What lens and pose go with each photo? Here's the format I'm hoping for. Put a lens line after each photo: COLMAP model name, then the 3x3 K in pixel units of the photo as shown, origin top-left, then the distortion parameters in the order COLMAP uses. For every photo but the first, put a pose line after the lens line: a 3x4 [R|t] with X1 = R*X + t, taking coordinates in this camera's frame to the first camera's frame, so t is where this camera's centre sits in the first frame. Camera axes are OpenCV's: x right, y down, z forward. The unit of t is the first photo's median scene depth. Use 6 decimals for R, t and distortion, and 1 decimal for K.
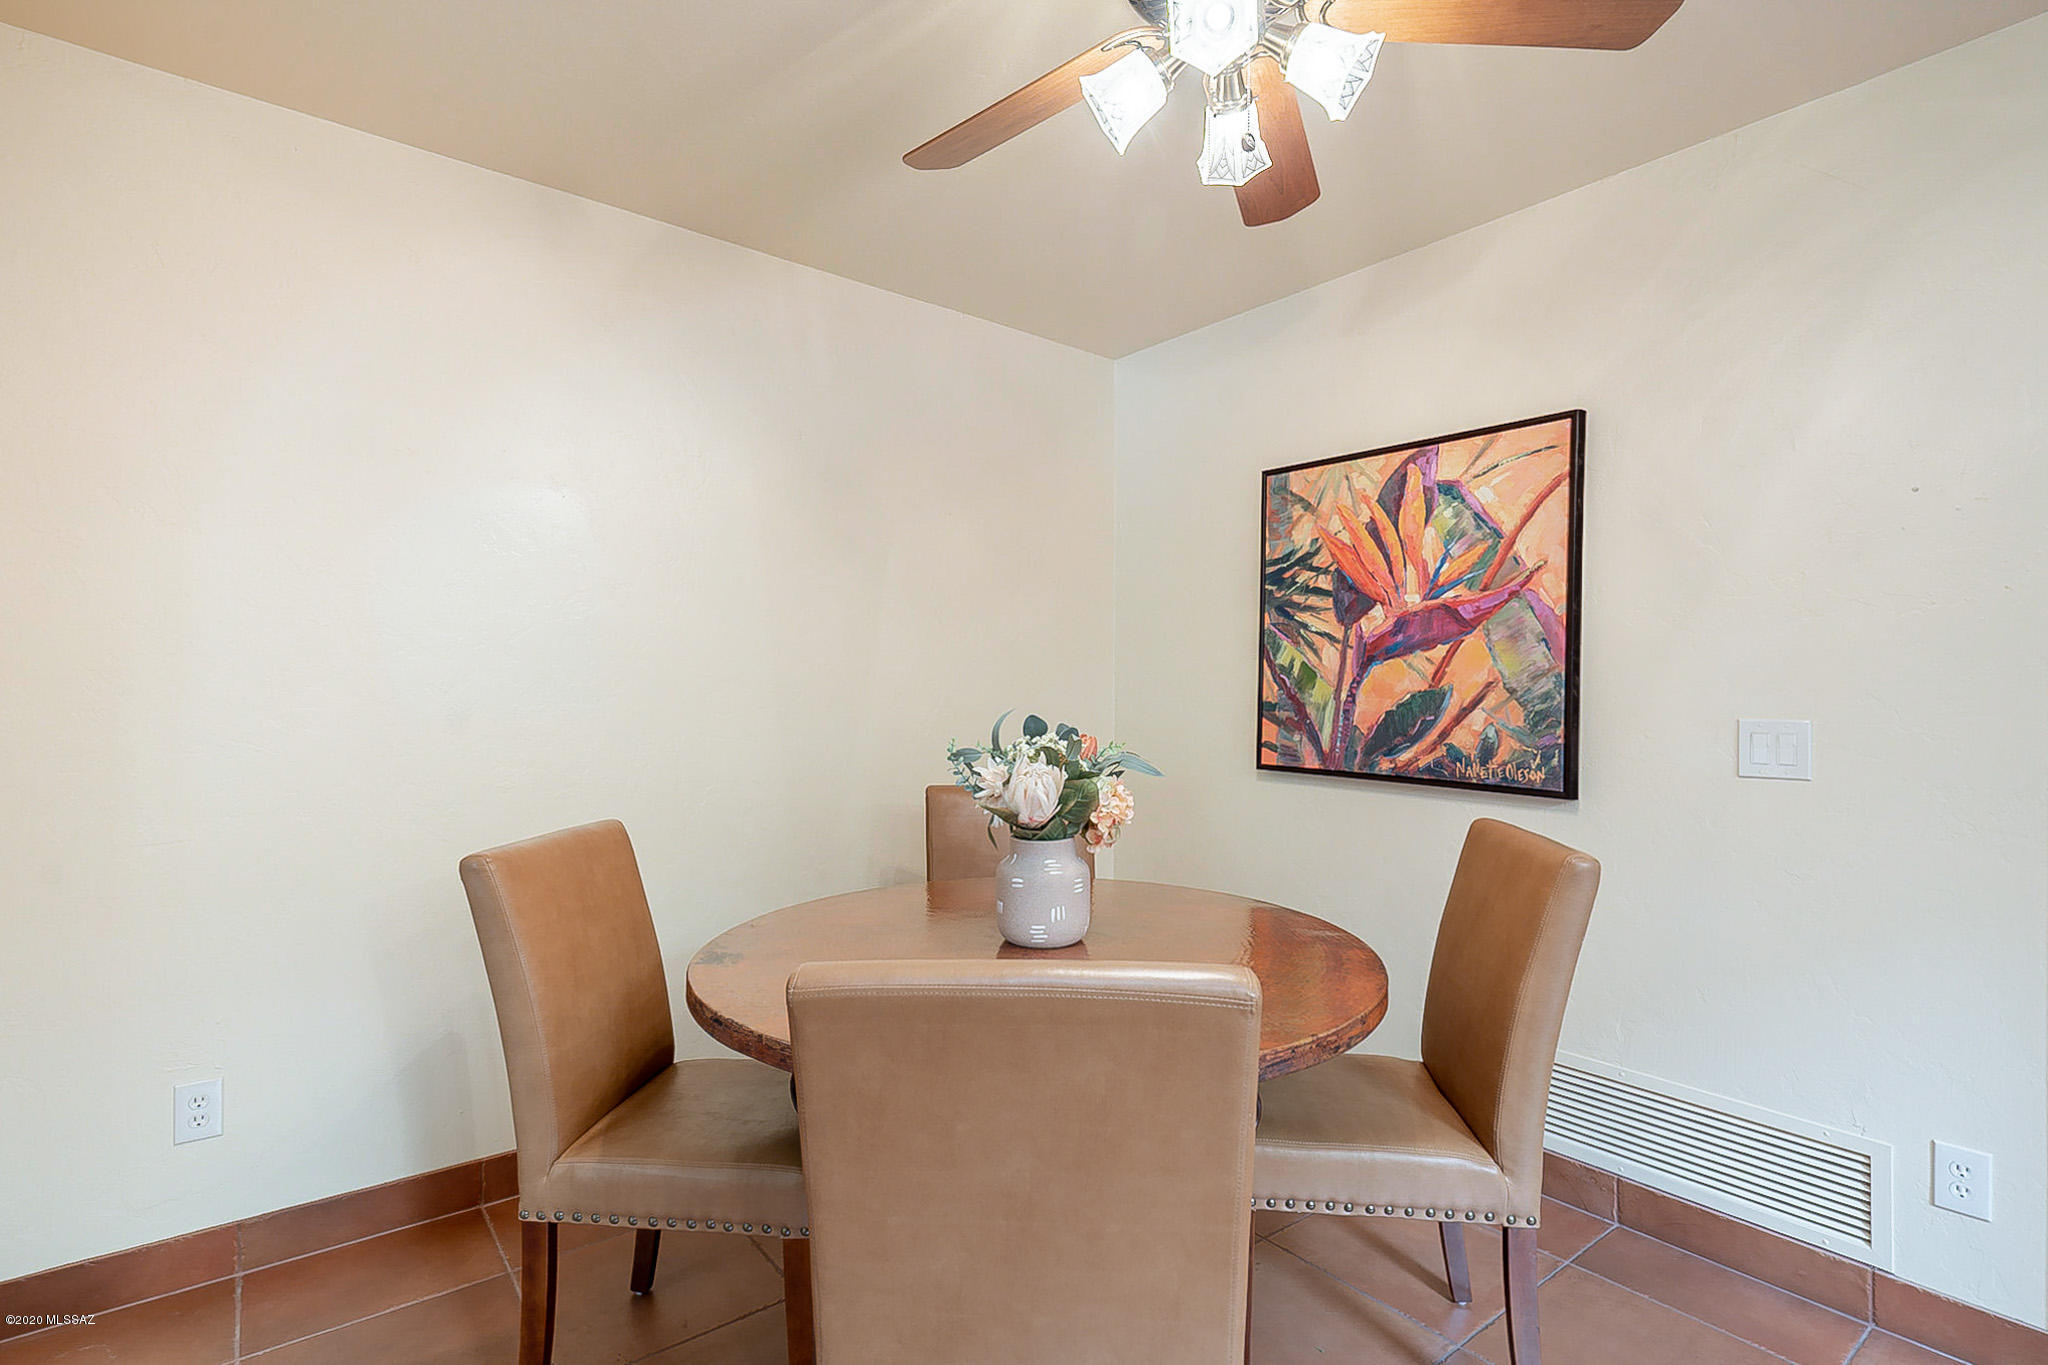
lens RADIAL K [[980.3, 0, 1024.0], [0, 980.3, 682.5], [0, 0, 1]] dist [0.000695, -0.000108]
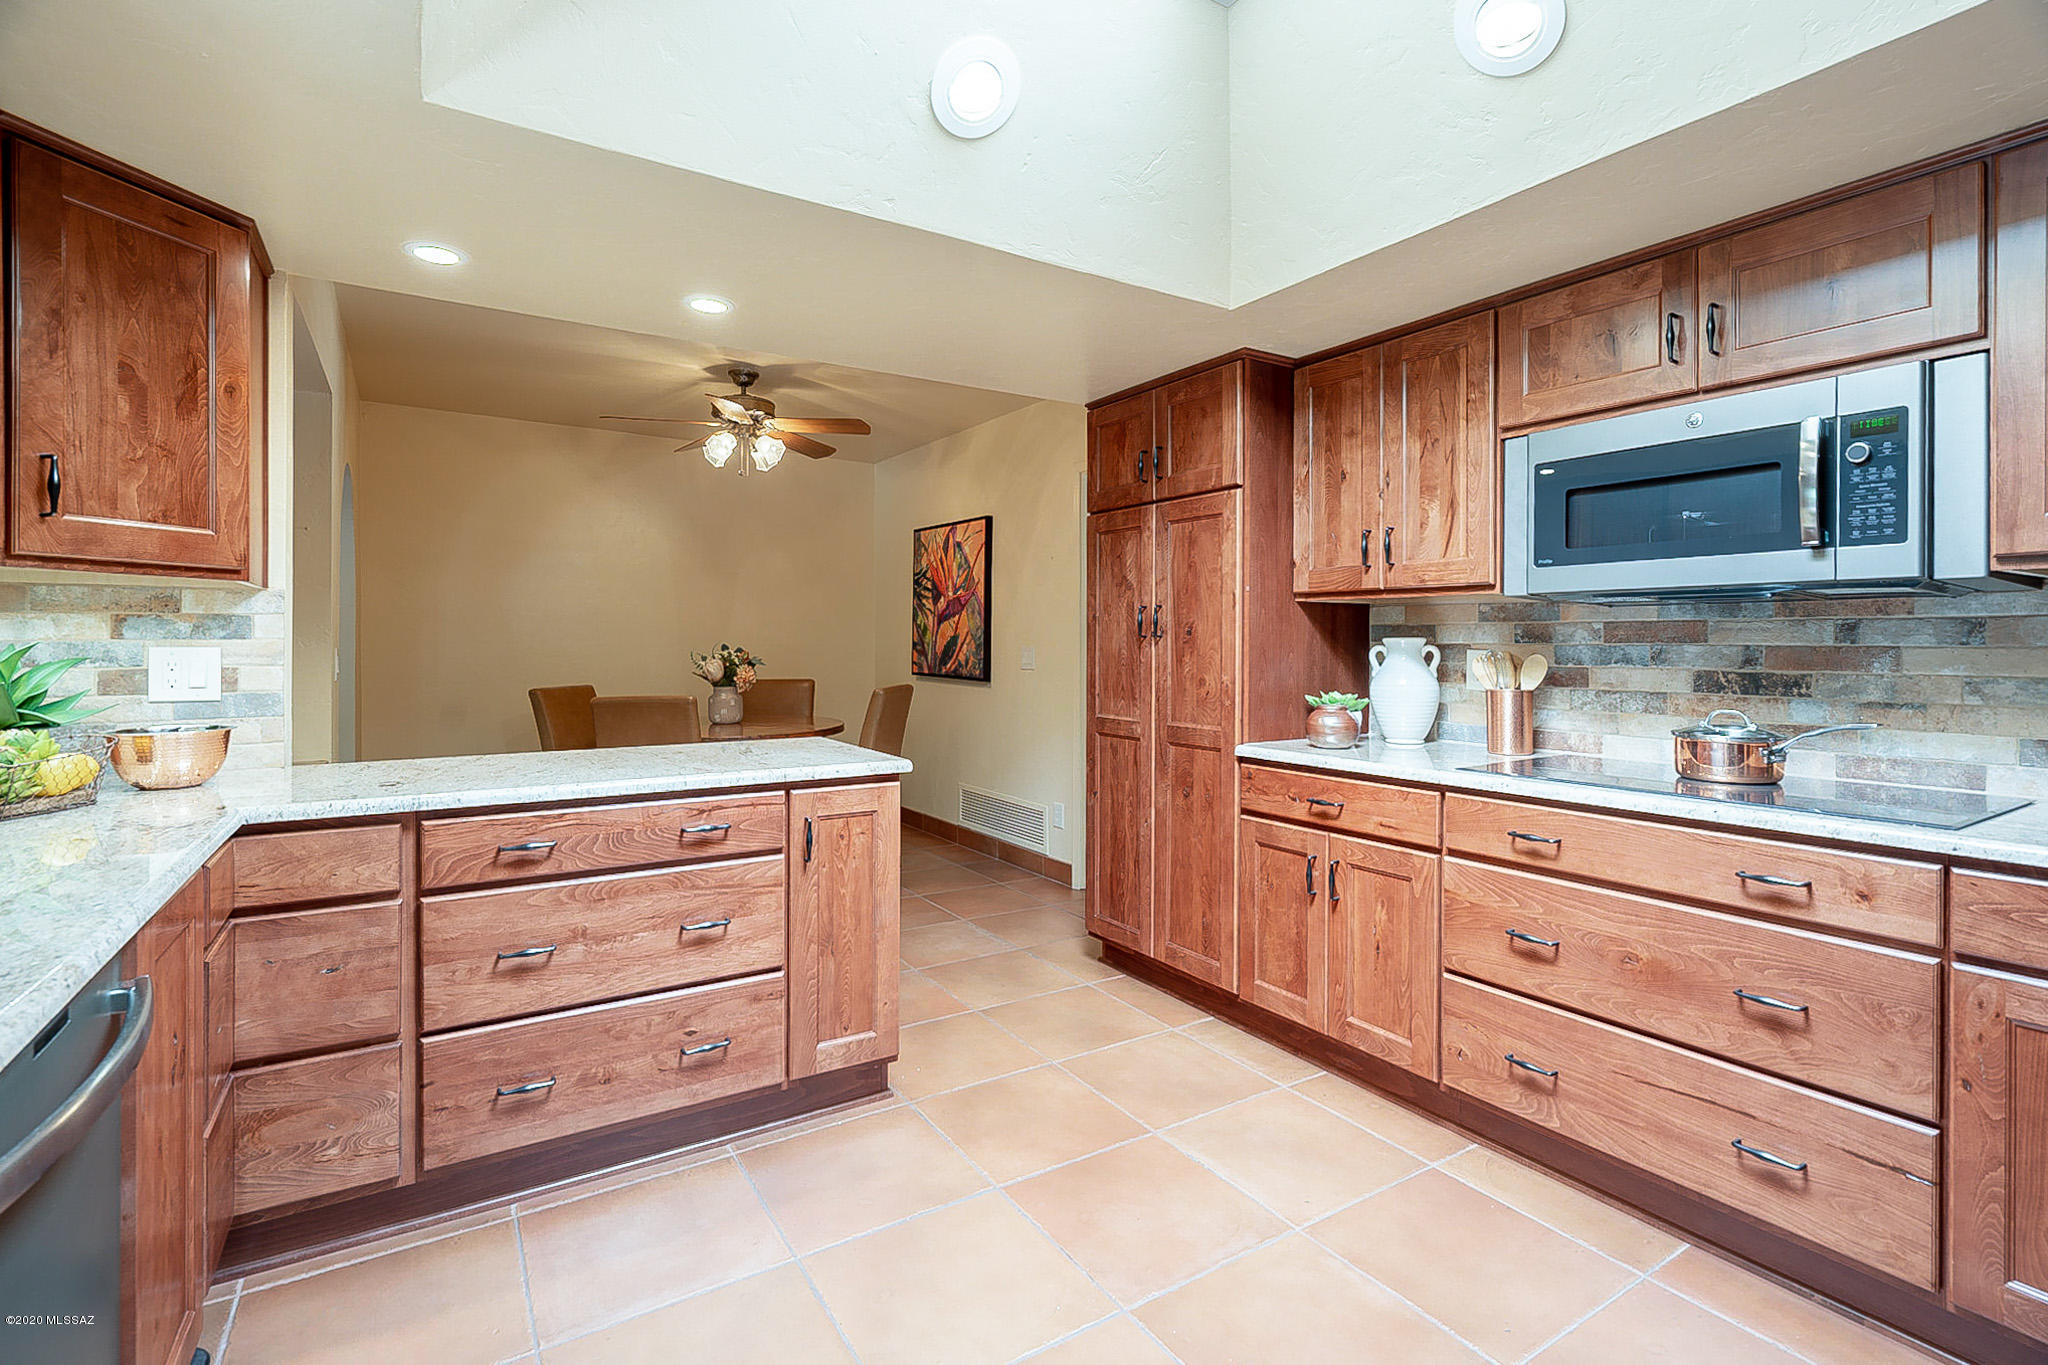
lens RADIAL K [[940.4, 0, 1028.1], [0, 940.4, 642.7], [0, 0, 1]] dist [-0.008262, -0.000300]
pose [[0.995336, -0.002365, -0.096435, 0.793830], [0.003074, 0.999969, 0.007204, 0.009344], [0.096415, -0.007466, 0.995313, -1.113913]]
